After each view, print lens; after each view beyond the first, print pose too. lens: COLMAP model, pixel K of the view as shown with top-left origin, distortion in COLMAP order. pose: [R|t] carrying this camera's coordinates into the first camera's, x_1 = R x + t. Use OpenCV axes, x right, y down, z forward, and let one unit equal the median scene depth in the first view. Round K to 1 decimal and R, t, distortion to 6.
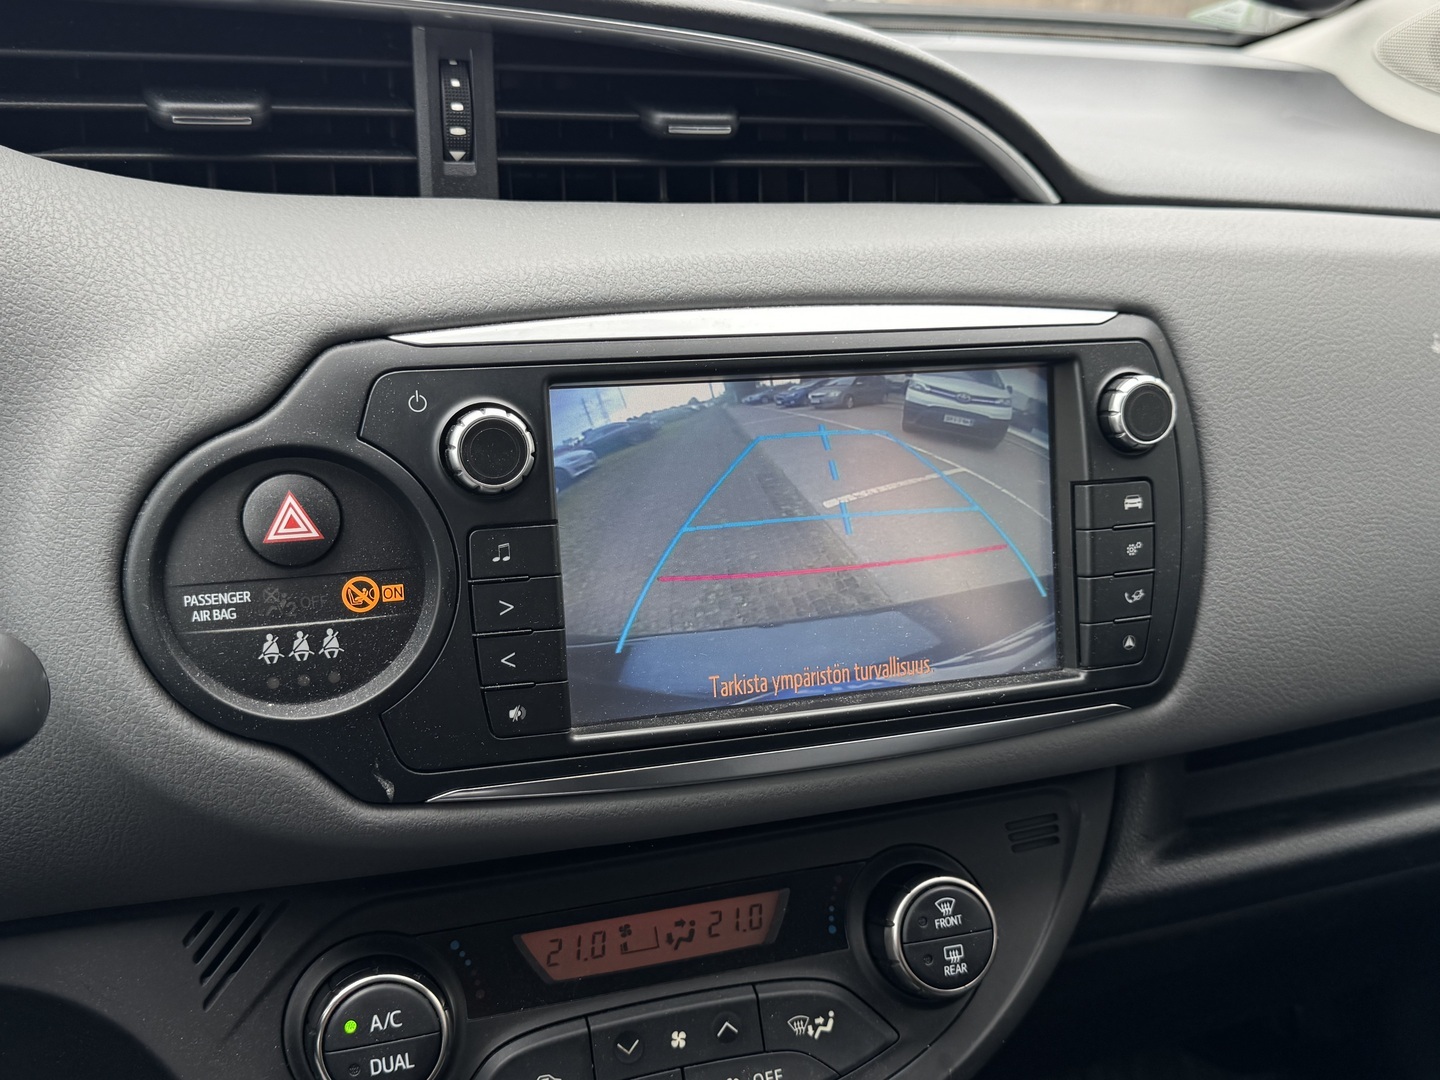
lens RADIAL K [[1407.9, 0, 720.0], [0, 1407.9, 540.0], [0, 0, 1]] dist [0.194310, -0.514914]
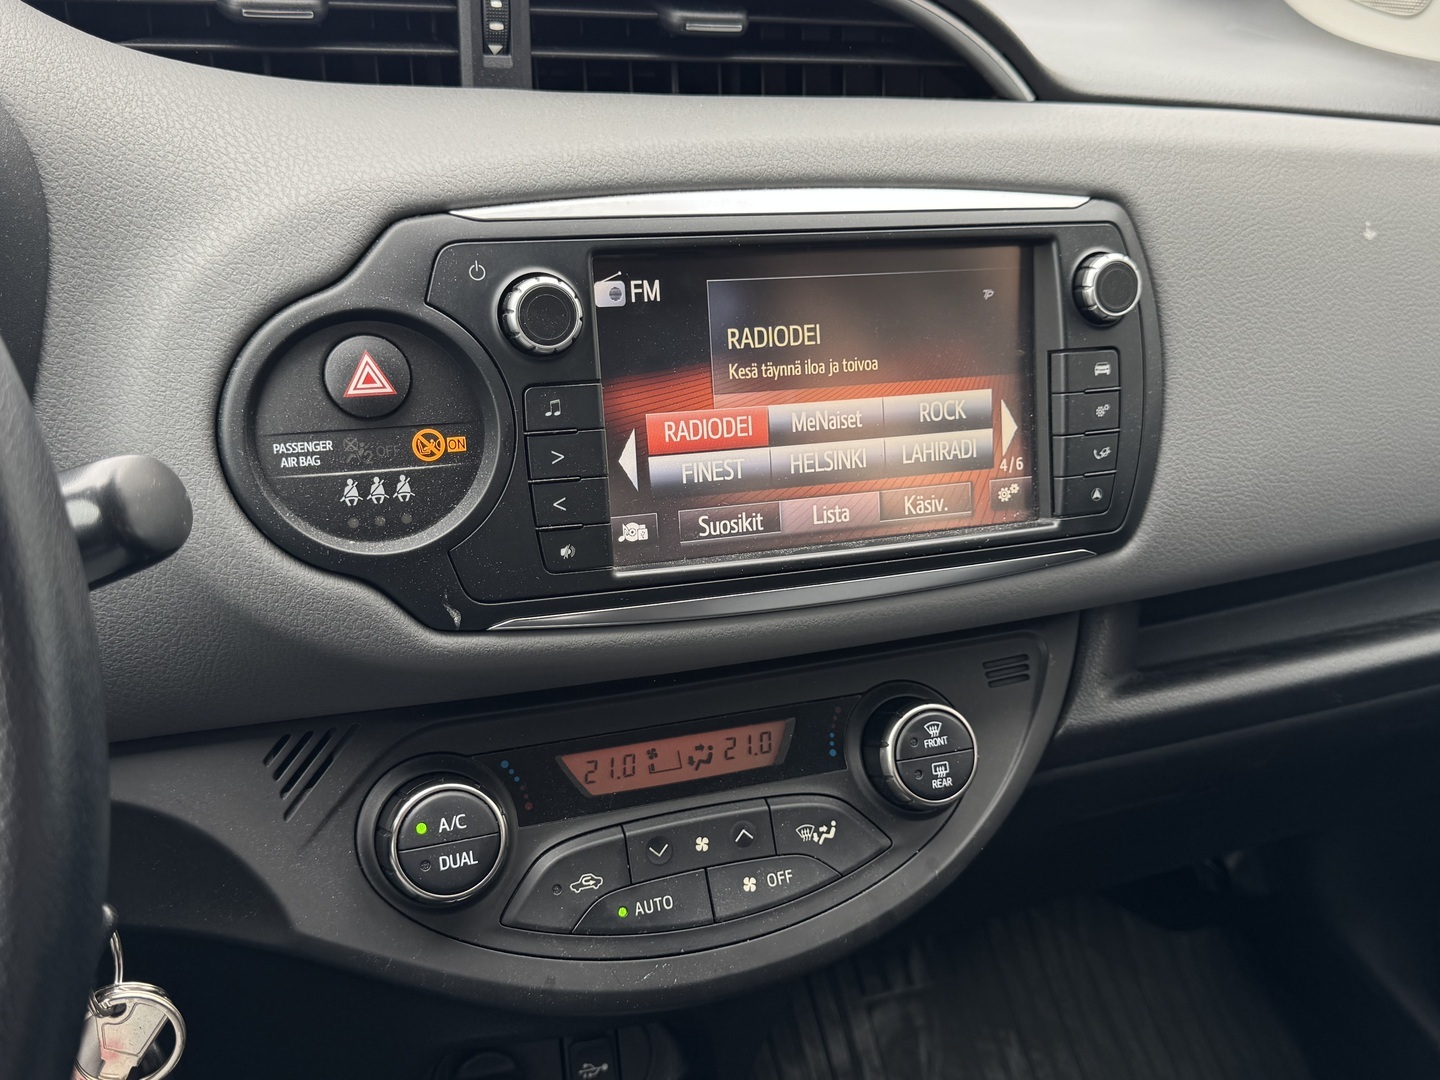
lens RADIAL K [[1407.9, 0, 720.0], [0, 1407.9, 540.0], [0, 0, 1]] dist [0.194310, -0.514914]
pose [[0.998924, -0.008047, 0.045681, -0.066113], [0.005742, 0.998714, 0.050365, 0.051695], [-0.046027, -0.050048, 0.997686, -0.118882]]
